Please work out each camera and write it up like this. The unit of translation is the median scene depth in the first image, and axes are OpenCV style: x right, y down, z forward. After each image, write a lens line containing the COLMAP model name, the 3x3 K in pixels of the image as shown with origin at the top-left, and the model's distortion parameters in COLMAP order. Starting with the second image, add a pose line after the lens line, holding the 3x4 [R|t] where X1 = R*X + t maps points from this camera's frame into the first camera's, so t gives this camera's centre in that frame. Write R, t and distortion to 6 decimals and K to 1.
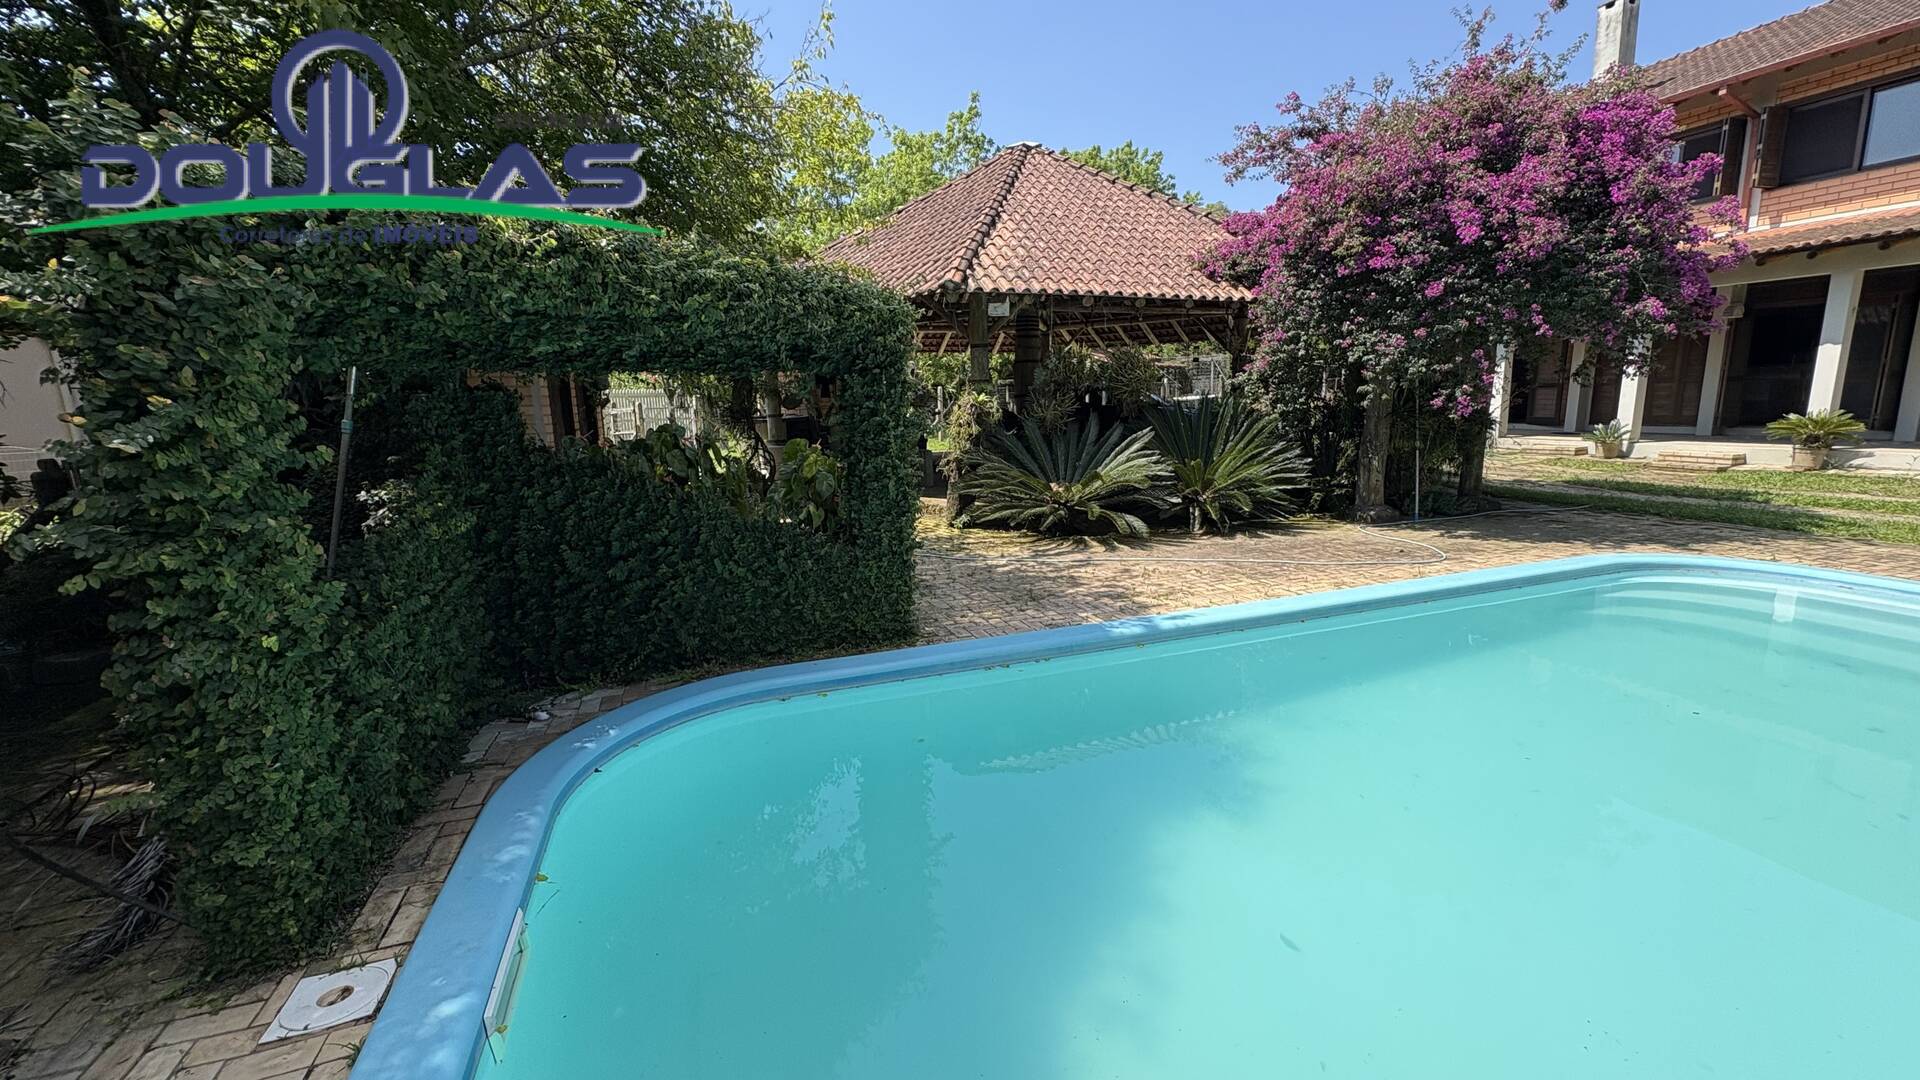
lens RADIAL K [[765.8, 0, 960.0], [0, 765.8, 540.0], [0, 0, 1]] dist [0.001462, 0.000047]
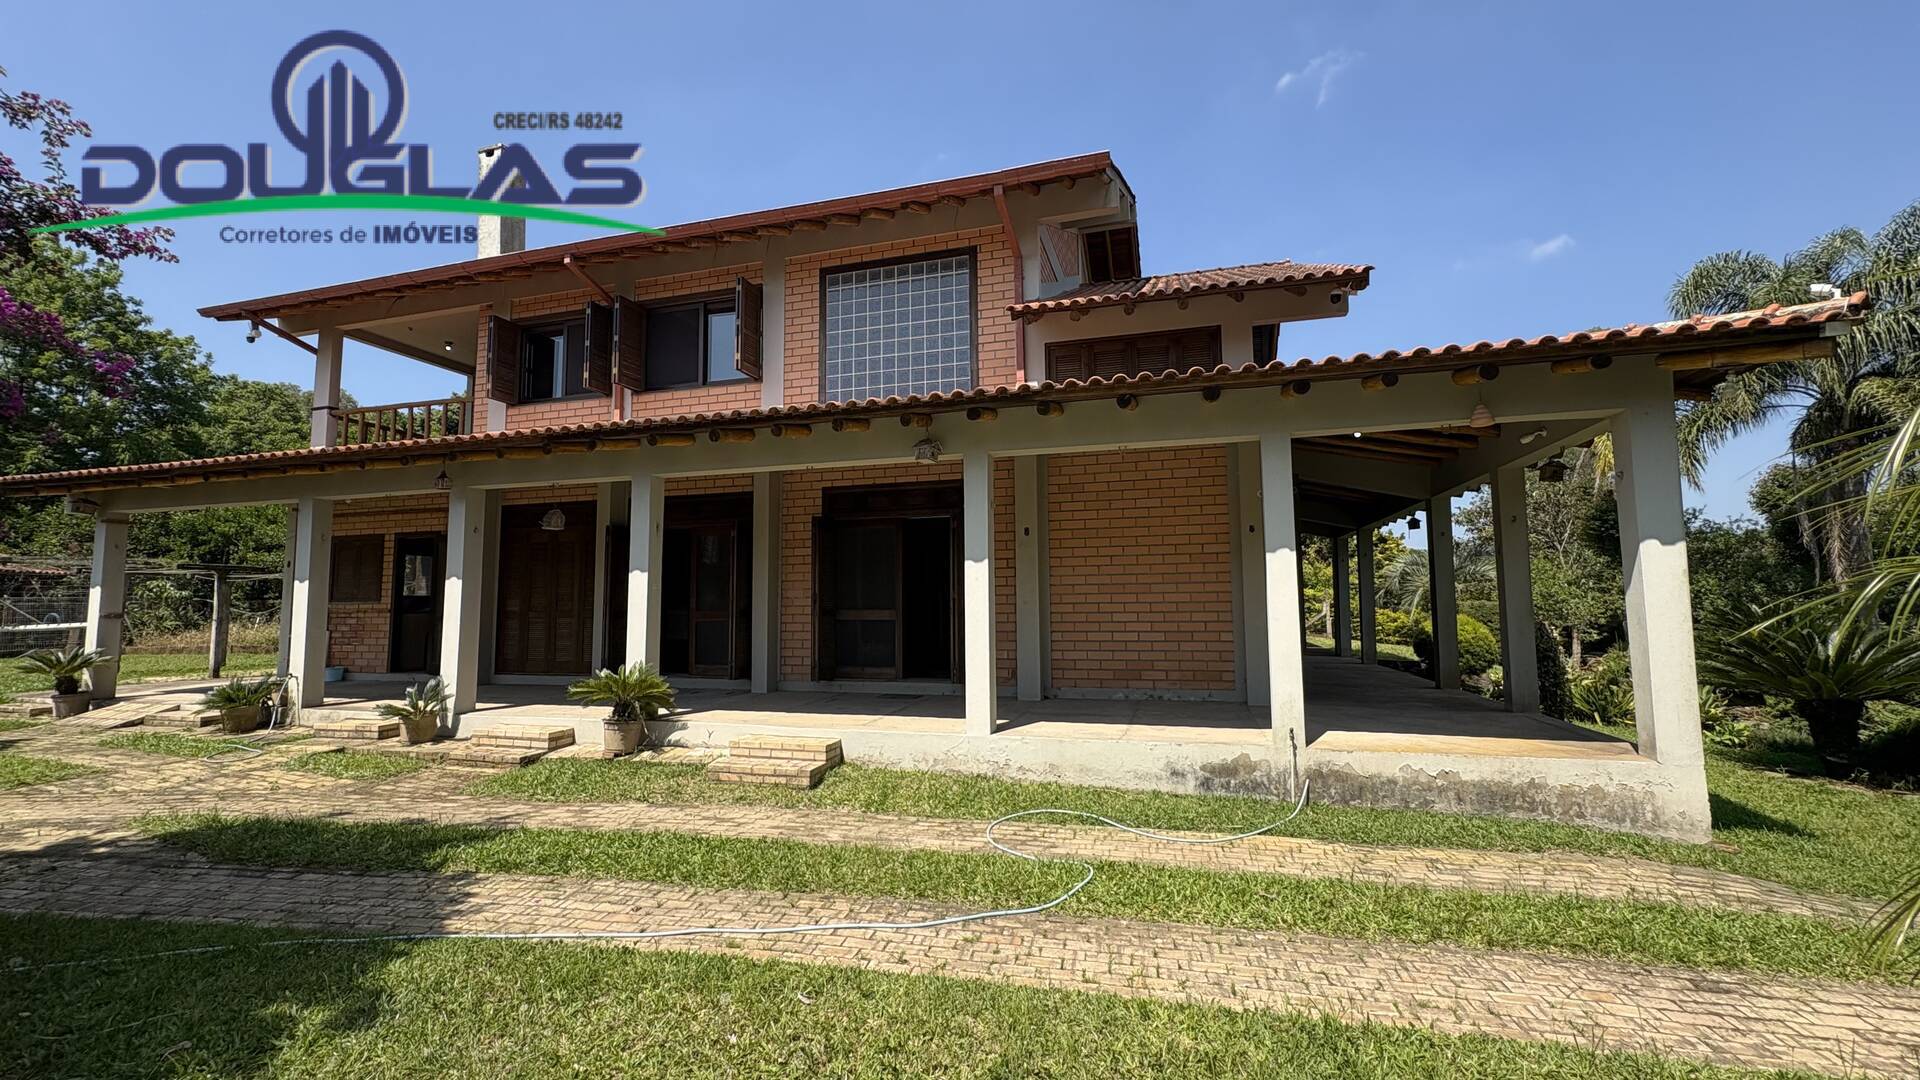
lens RADIAL K [[765.8, 0, 960.0], [0, 765.8, 540.0], [0, 0, 1]] dist [0.001462, 0.000047]
pose [[0.585659, 0.087074, 0.805867, 1.017472], [0.142892, 0.967551, -0.208390, -0.126627], [-0.797863, 0.237198, 0.554213, 0.496000]]
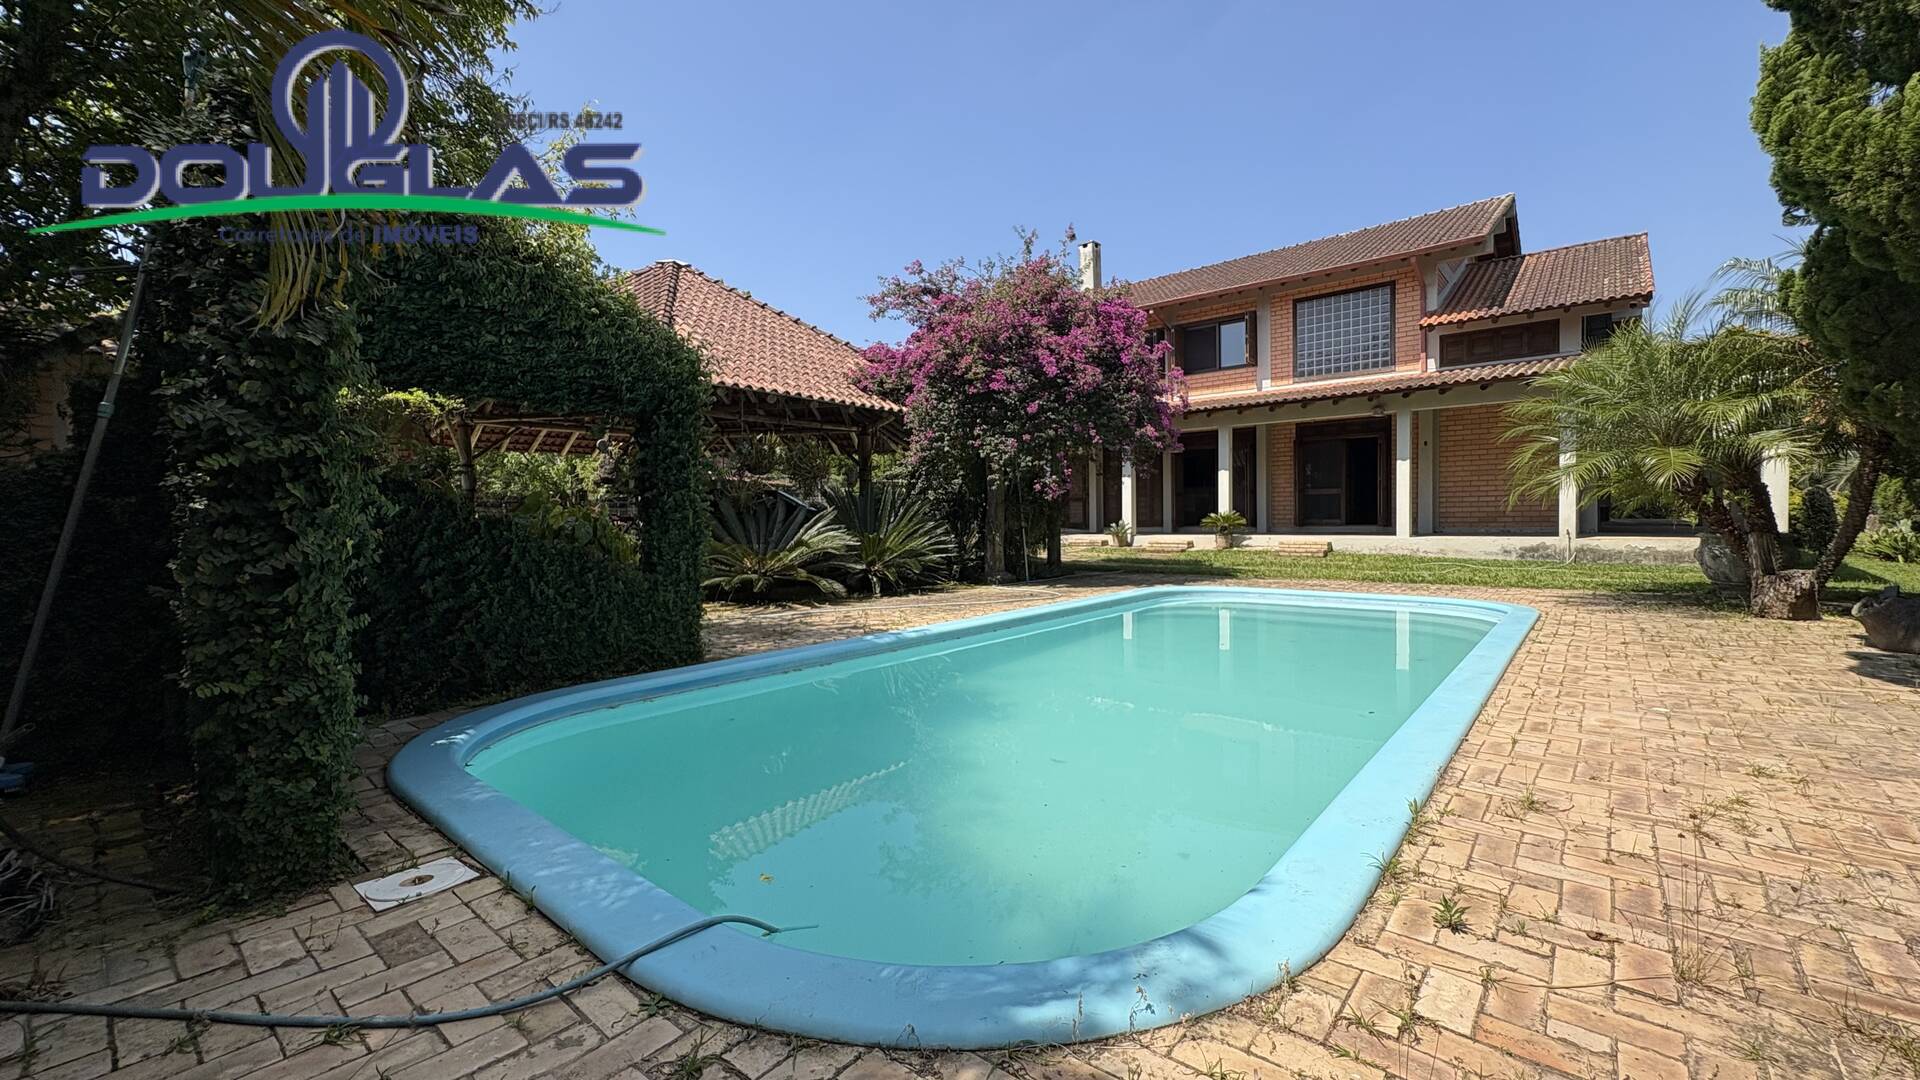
lens RADIAL K [[765.8, 0, 960.0], [0, 765.8, 540.0], [0, 0, 1]] dist [0.001462, 0.000047]
pose [[0.866213, -0.002641, 0.499668, -0.182858], [0.084547, 0.986342, -0.141357, 0.091560], [-0.492470, 0.164691, 0.854605, -0.087507]]
